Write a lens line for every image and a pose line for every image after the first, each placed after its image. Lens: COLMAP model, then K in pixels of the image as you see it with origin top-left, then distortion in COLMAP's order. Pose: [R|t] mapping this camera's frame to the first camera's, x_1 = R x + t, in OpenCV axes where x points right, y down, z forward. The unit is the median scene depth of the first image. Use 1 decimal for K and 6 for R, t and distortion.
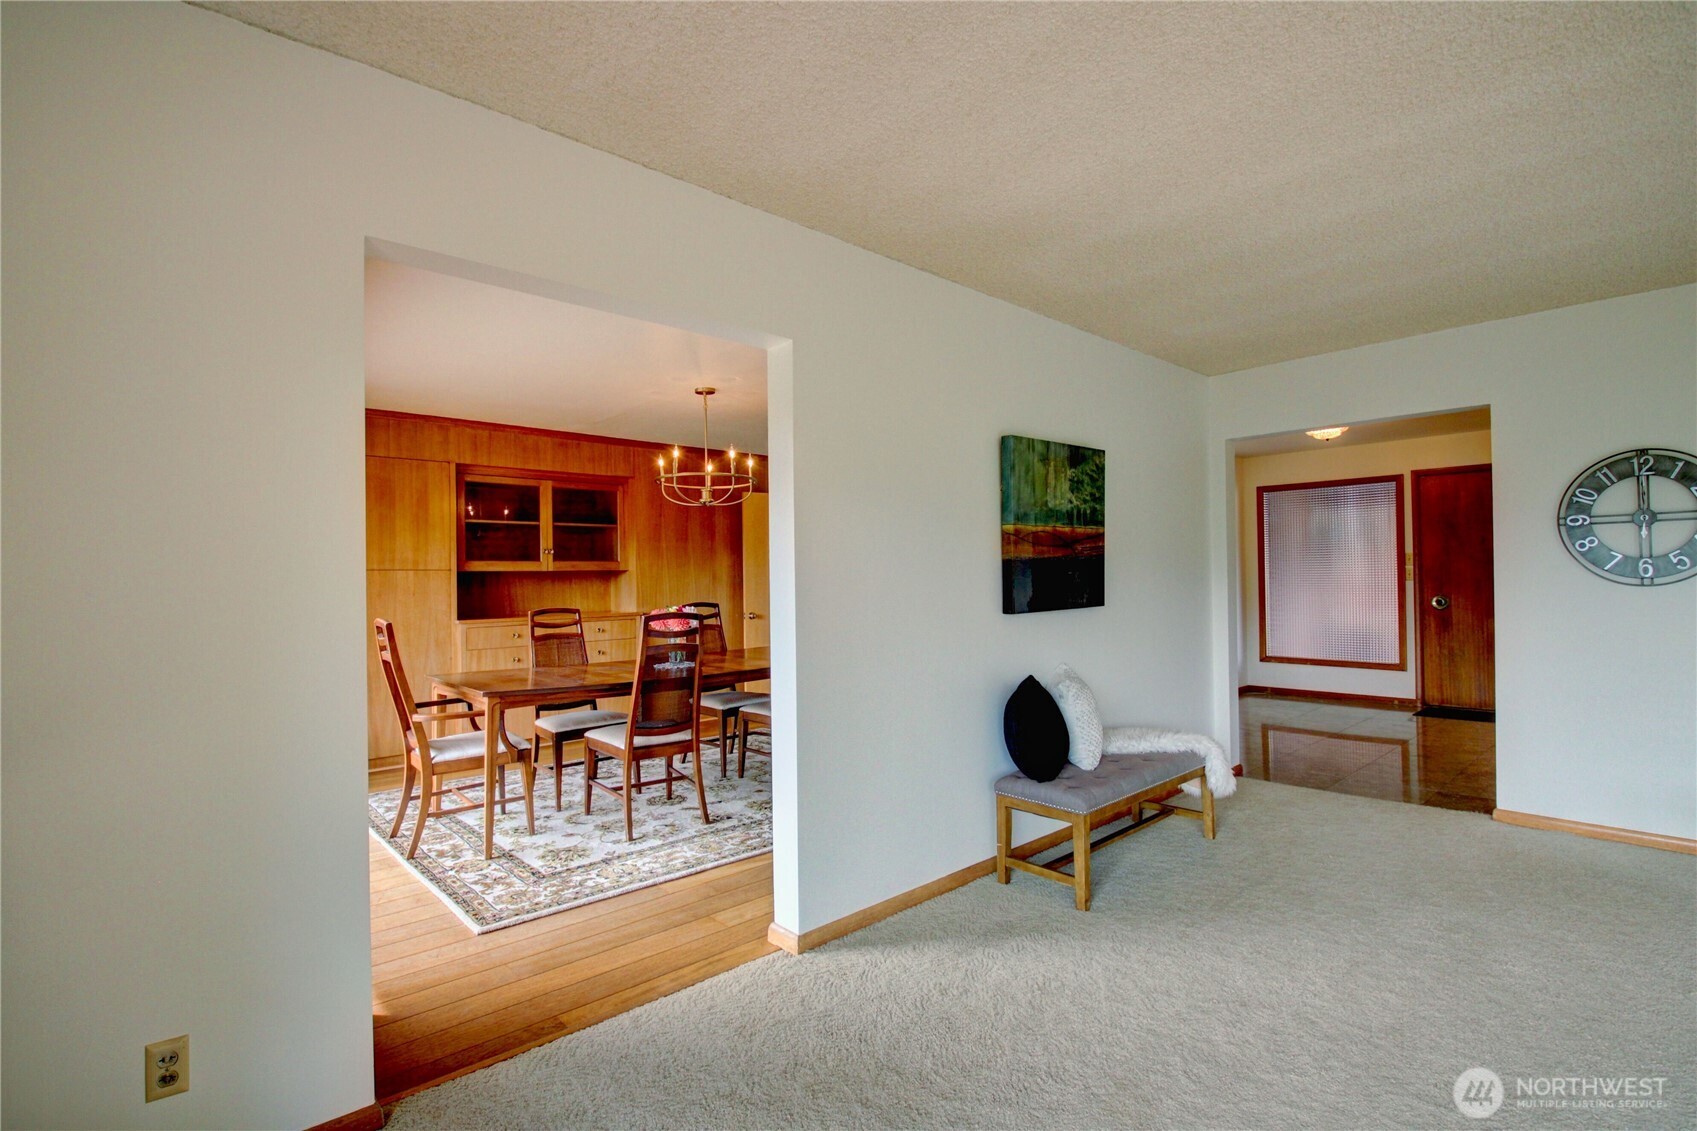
lens RADIAL K [[801.8, 0, 864.8], [0, 801.8, 573.7], [0, 0, 1]] dist [-0.008819, -0.008195]
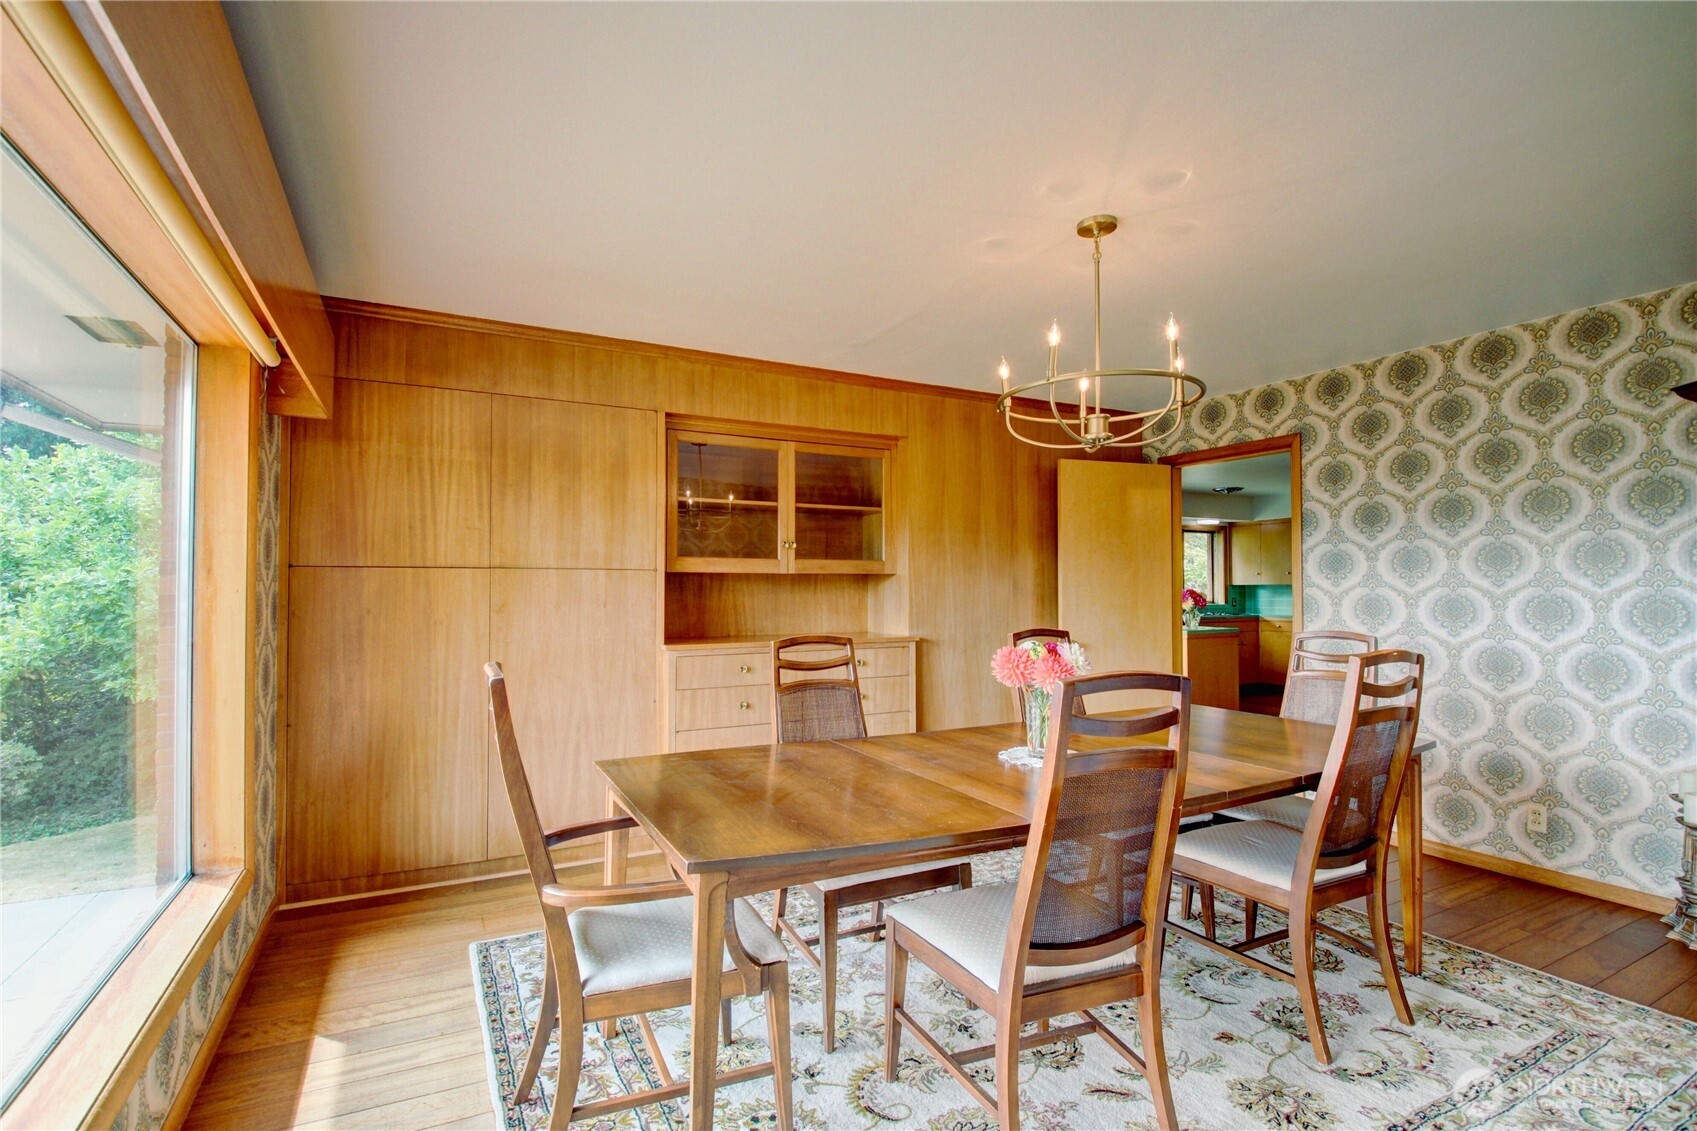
lens RADIAL K [[801.8, 0, 850.6], [0, 801.8, 570.0], [0, 0, 1]] dist [-0.008819, -0.008195]
pose [[0.965263, 0.007408, -0.261176, -0.182522], [-0.011497, 0.999834, -0.014134, 0.003204], [0.261028, 0.016646, 0.965188, 0.389562]]
